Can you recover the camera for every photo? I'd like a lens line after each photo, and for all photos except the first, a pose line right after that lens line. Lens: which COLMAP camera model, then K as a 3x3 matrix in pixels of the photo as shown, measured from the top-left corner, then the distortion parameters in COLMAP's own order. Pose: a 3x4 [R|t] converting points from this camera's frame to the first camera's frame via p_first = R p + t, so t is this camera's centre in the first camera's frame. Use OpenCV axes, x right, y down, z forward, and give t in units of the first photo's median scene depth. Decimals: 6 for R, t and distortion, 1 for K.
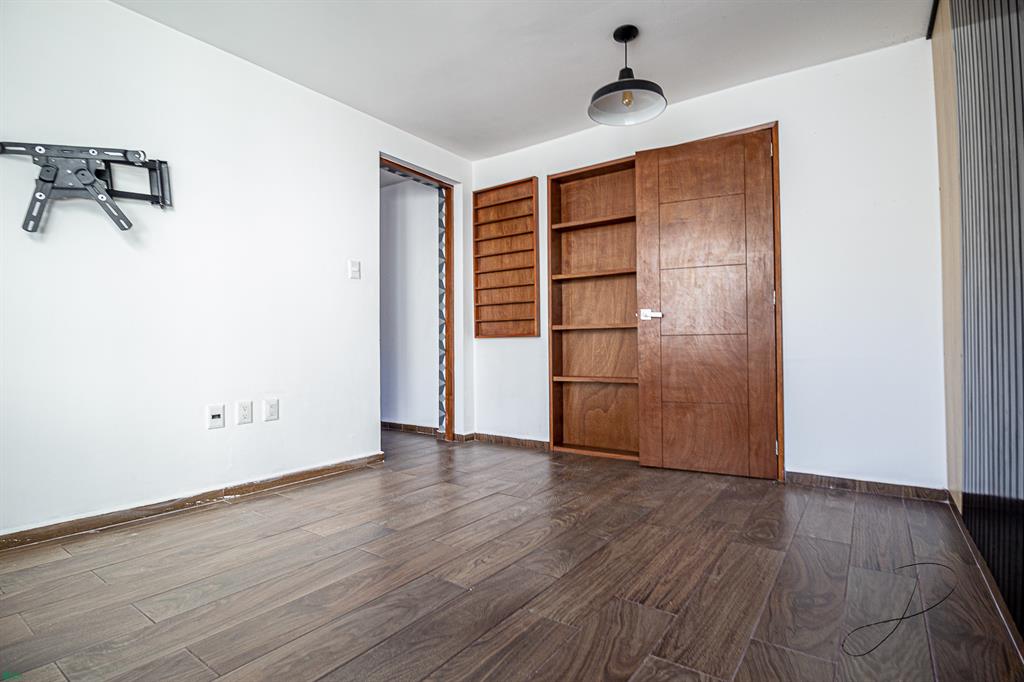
lens RADIAL K [[480.7, 0, 506.8], [0, 480.7, 337.7], [0, 0, 1]] dist [-0.008829, -0.000657]
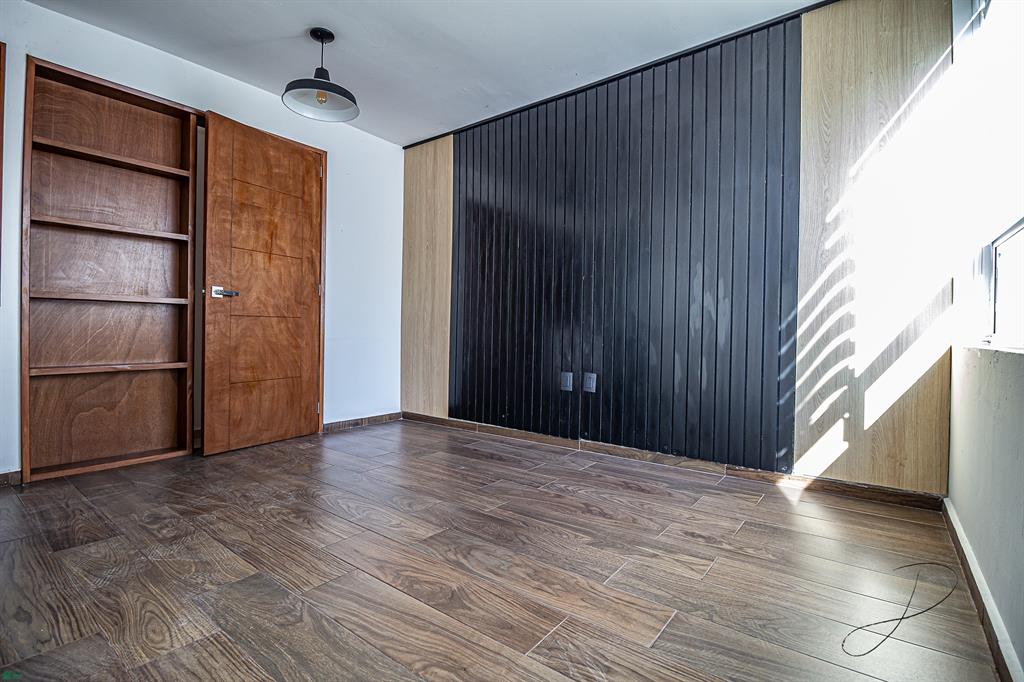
lens RADIAL K [[480.7, 0, 505.9], [0, 480.7, 339.3], [0, 0, 1]] dist [-0.008829, -0.000657]
pose [[0.056704, -0.009315, 0.998348, -0.708702], [-0.030455, 0.999475, 0.011056, 0.018579], [-0.997926, -0.031031, 0.056391, 0.449366]]
